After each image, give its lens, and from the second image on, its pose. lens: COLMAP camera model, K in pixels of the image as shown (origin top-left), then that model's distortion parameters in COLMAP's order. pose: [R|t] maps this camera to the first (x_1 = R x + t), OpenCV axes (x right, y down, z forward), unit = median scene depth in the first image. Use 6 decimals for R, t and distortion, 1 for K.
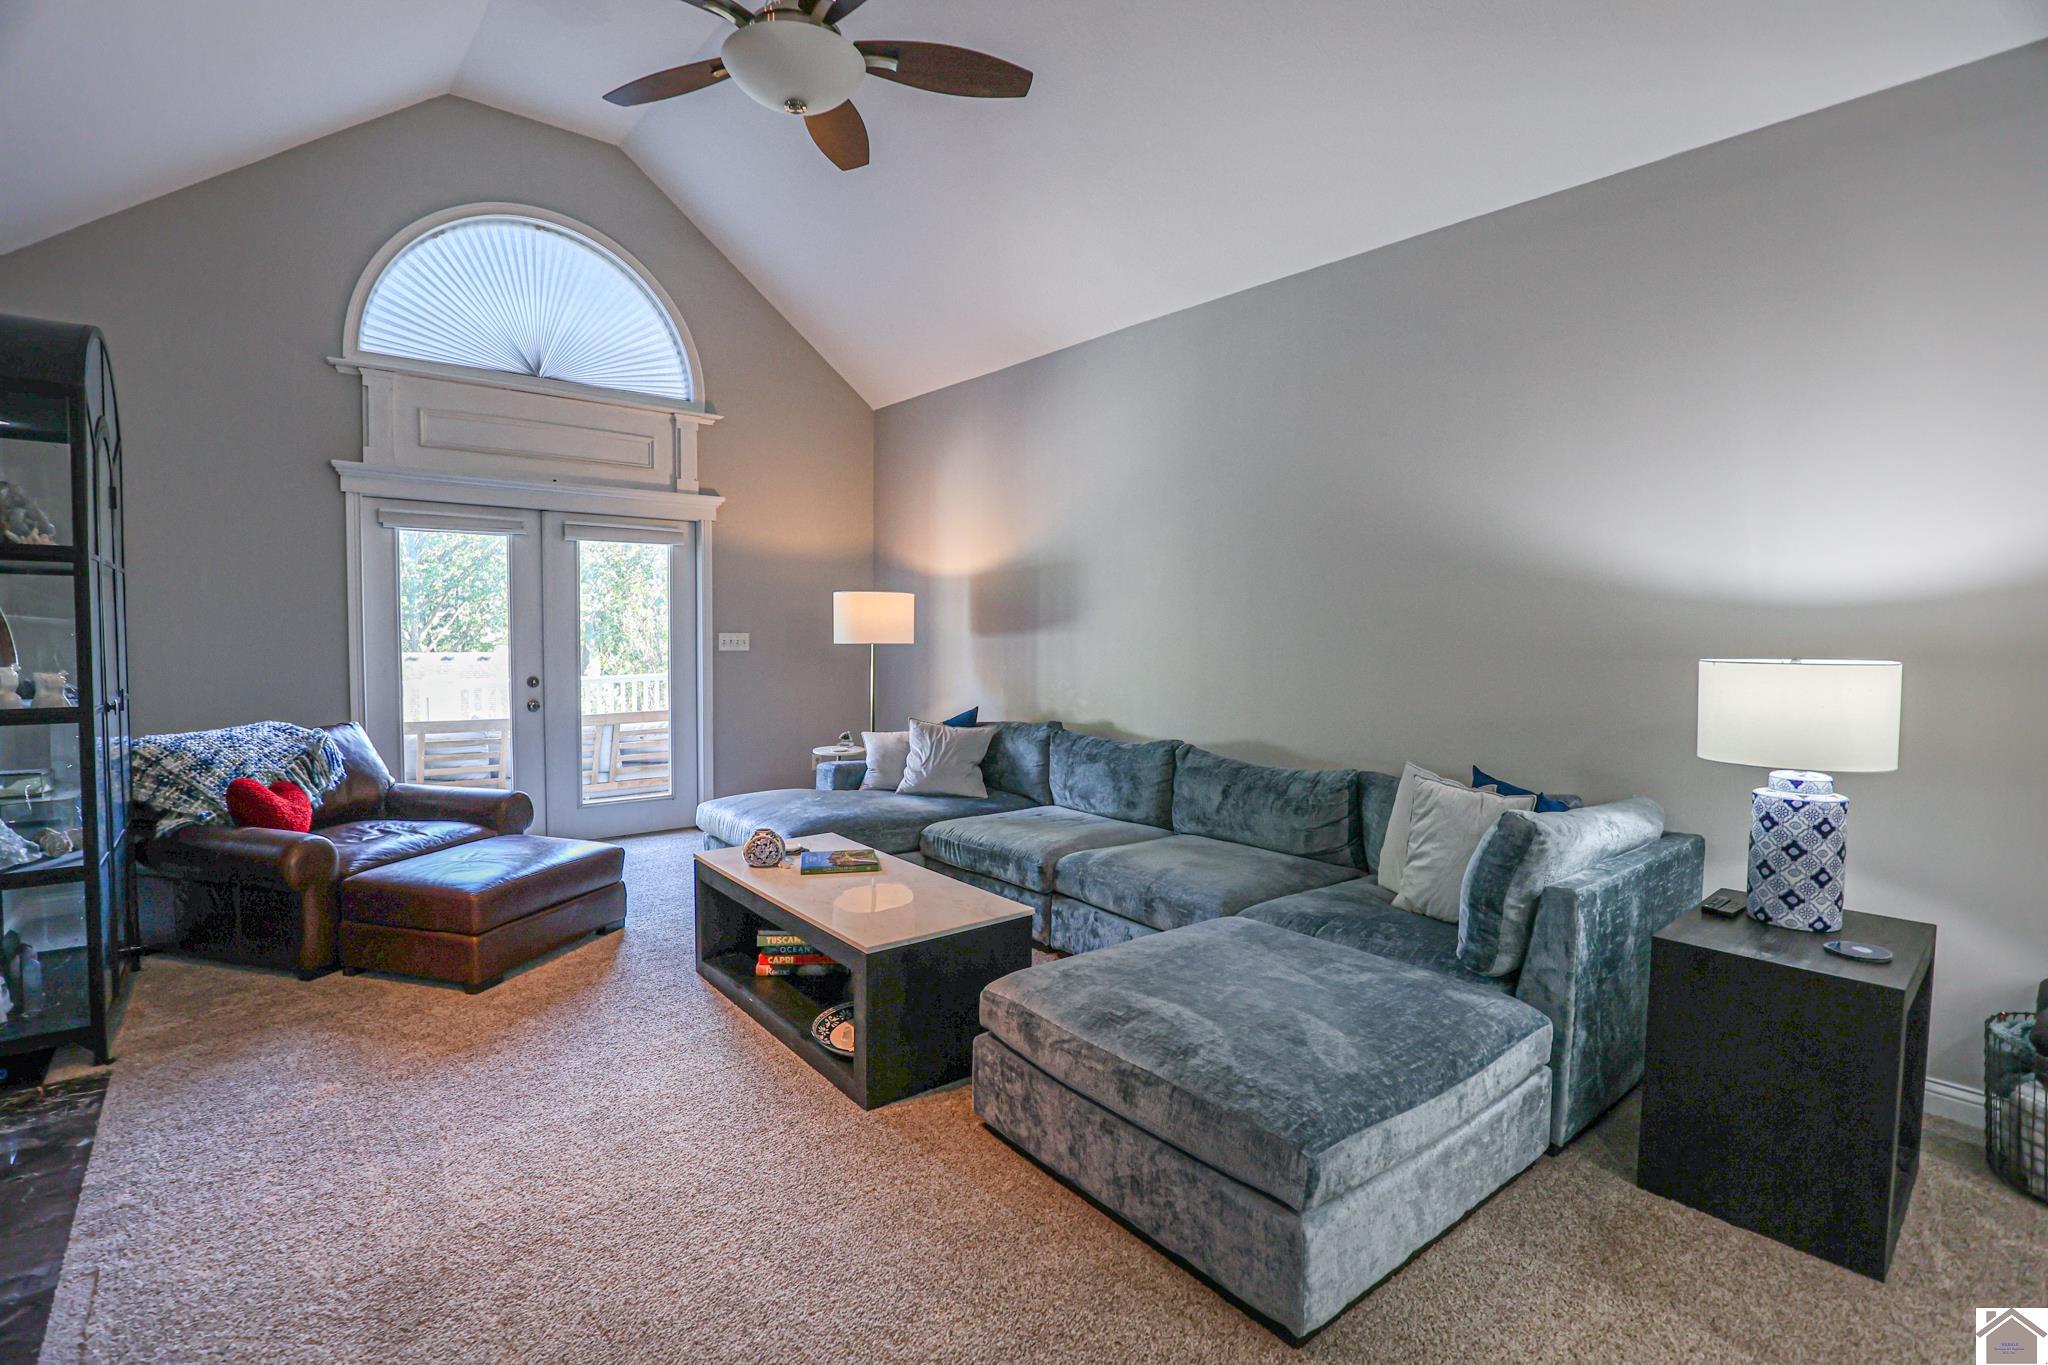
lens RADIAL K [[922.0, 0, 1024.0], [0, 922.0, 682.5], [0, 0, 1]] dist [-0.040520, 0.000017]
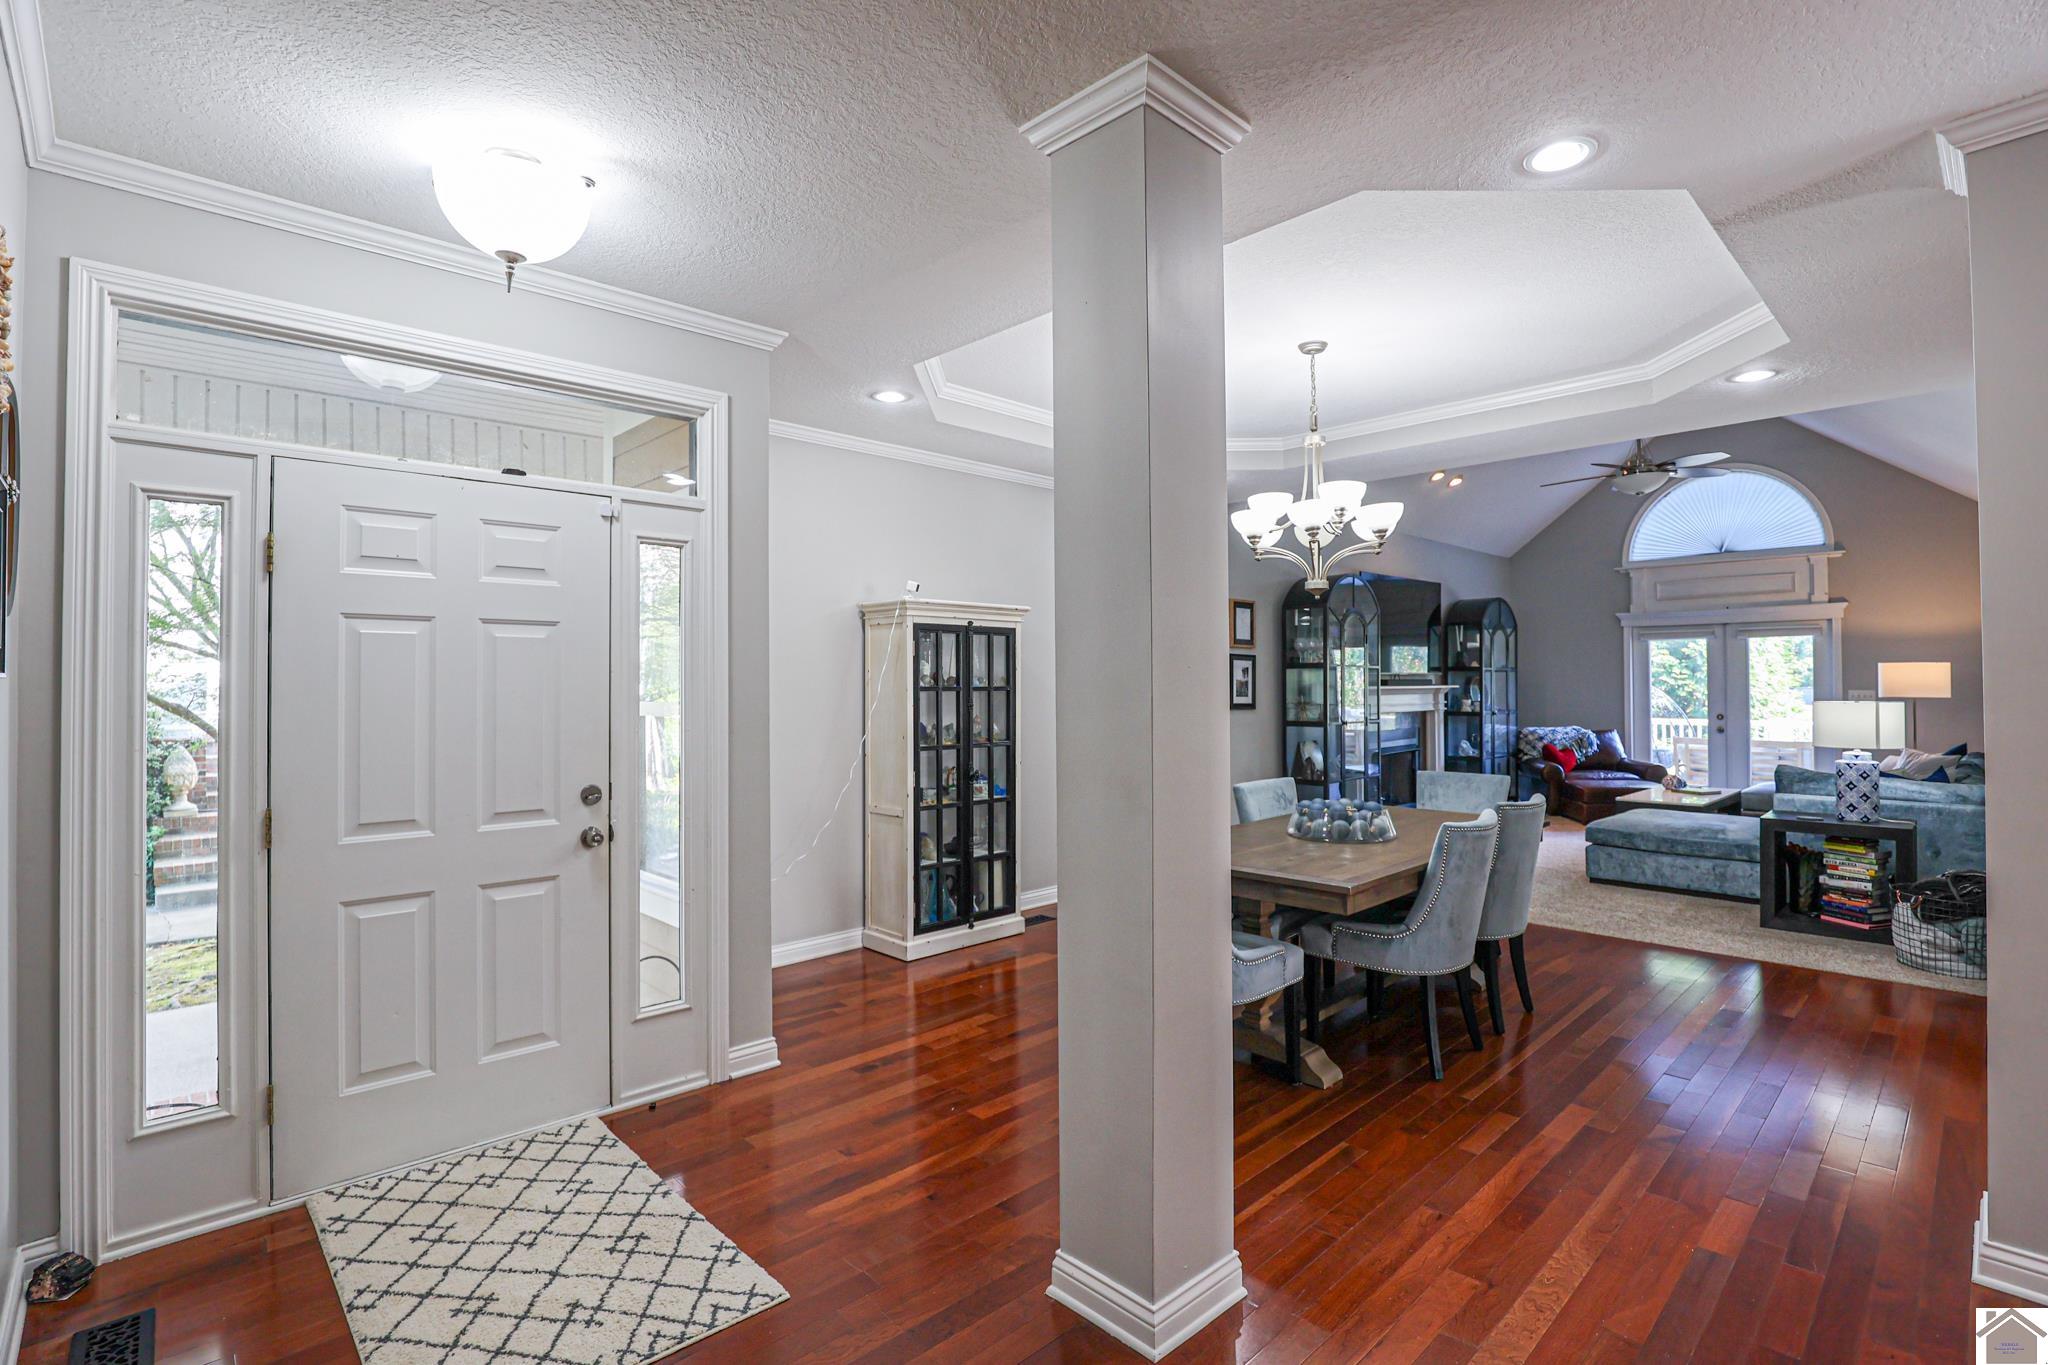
lens RADIAL K [[939.2, 0, 1023.3], [0, 939.2, 678.5], [0, 0, 1]] dist [-0.040033, 0.000673]
pose [[0.046063, -0.015652, -0.998816, 1.316350], [-0.051096, 0.998531, -0.018004, 0.028204], [0.997631, 0.051865, 0.045196, -0.517531]]
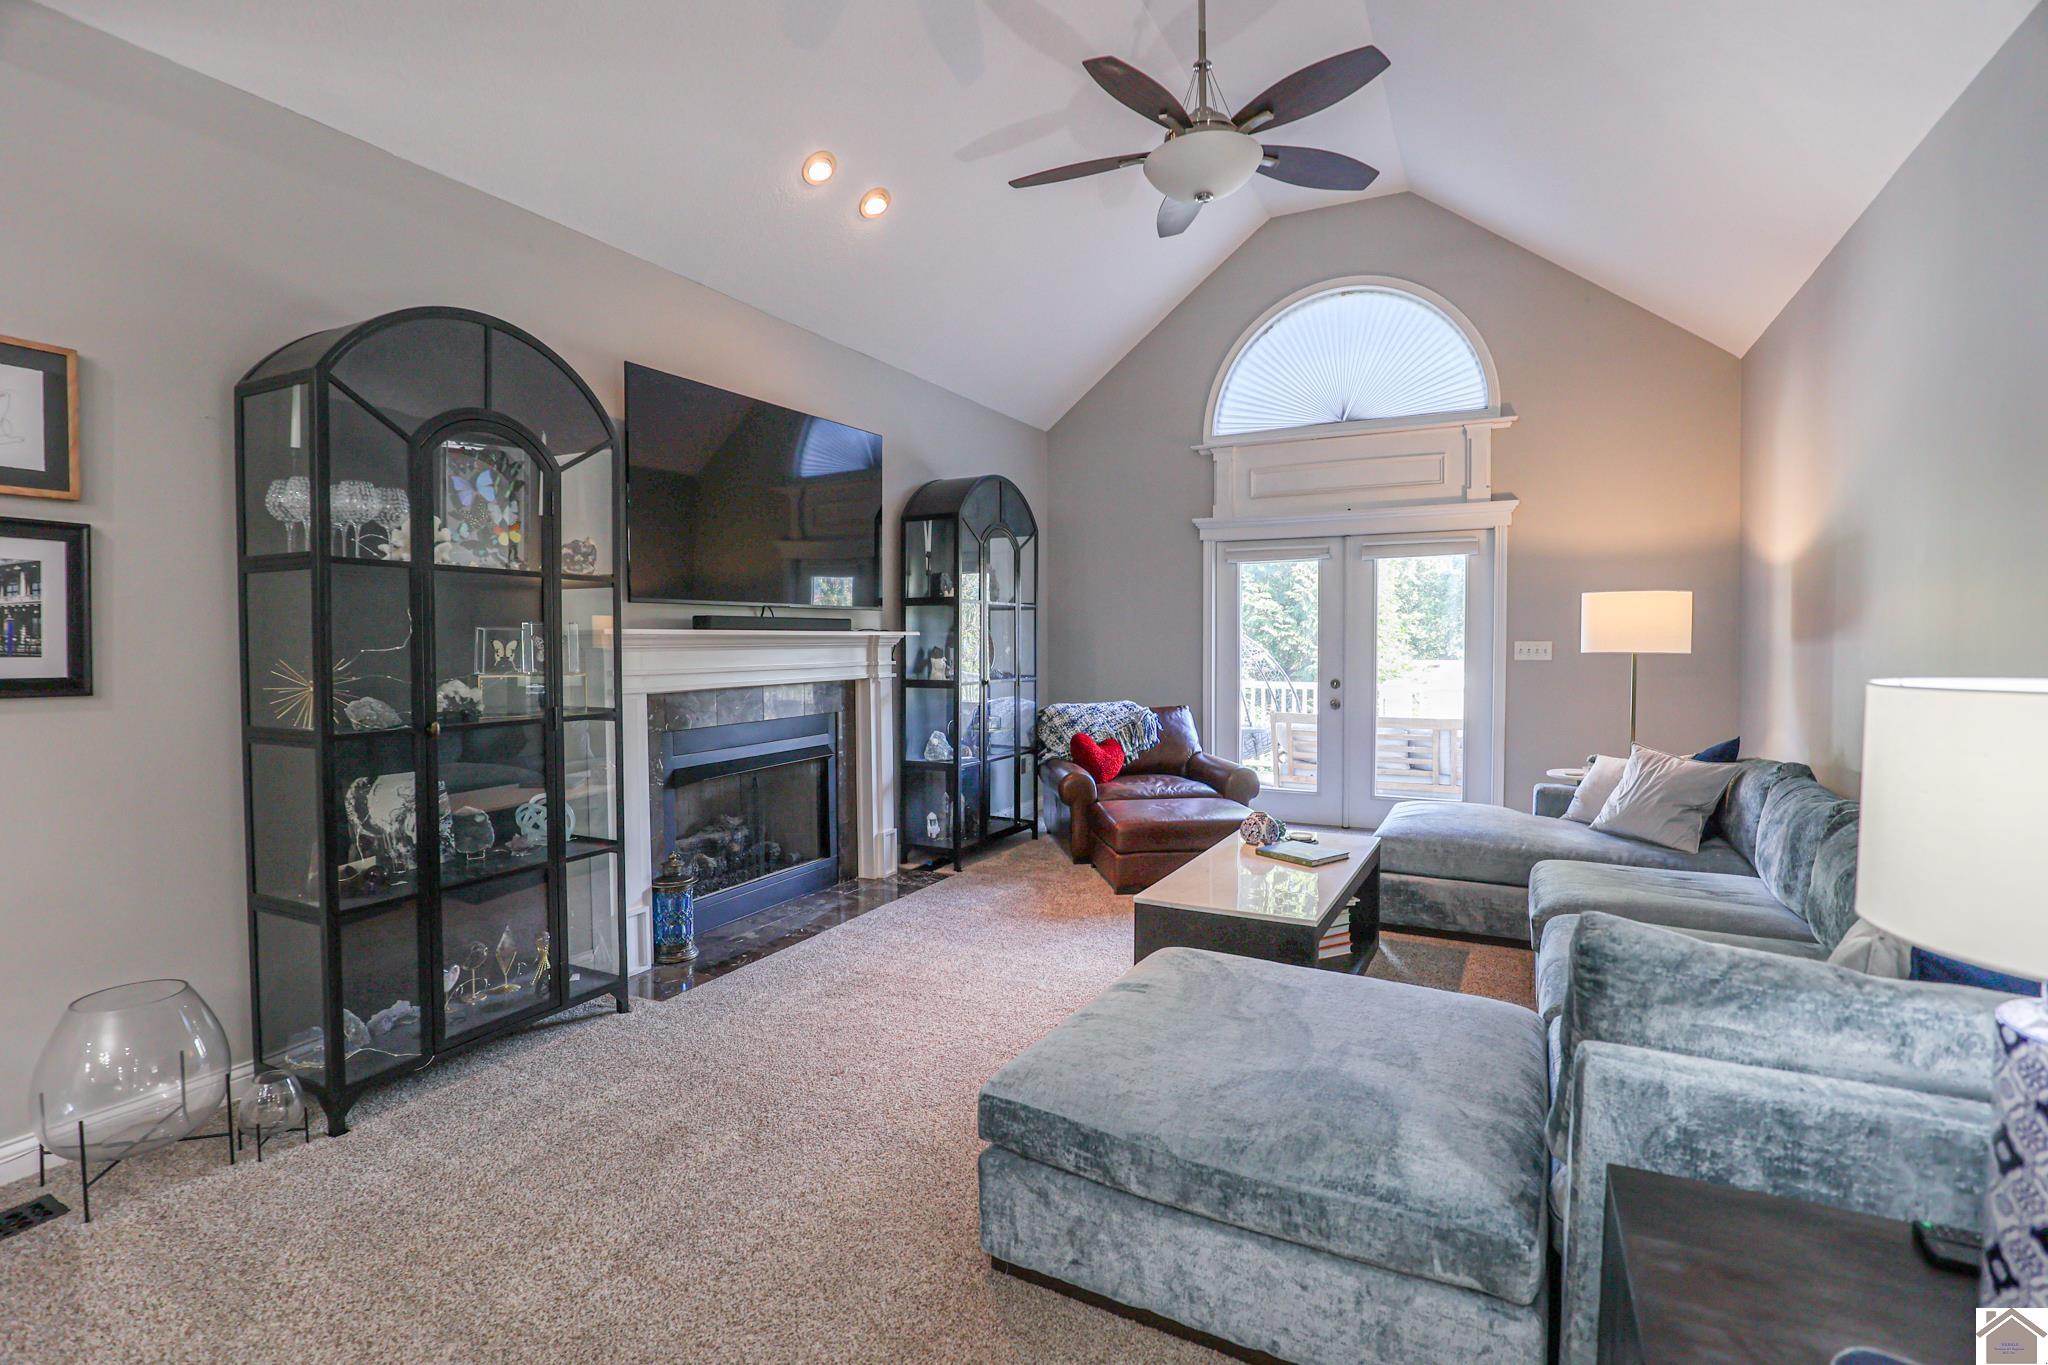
lens RADIAL K [[939.2, 0, 1023.3], [0, 939.2, 678.5], [0, 0, 1]] dist [-0.040033, 0.000673]
pose [[0.381444, 0.029332, -0.923927, 0.438023], [-0.046278, 0.998849, 0.012604, -0.004382], [0.923233, 0.037950, 0.382362, 0.183100]]
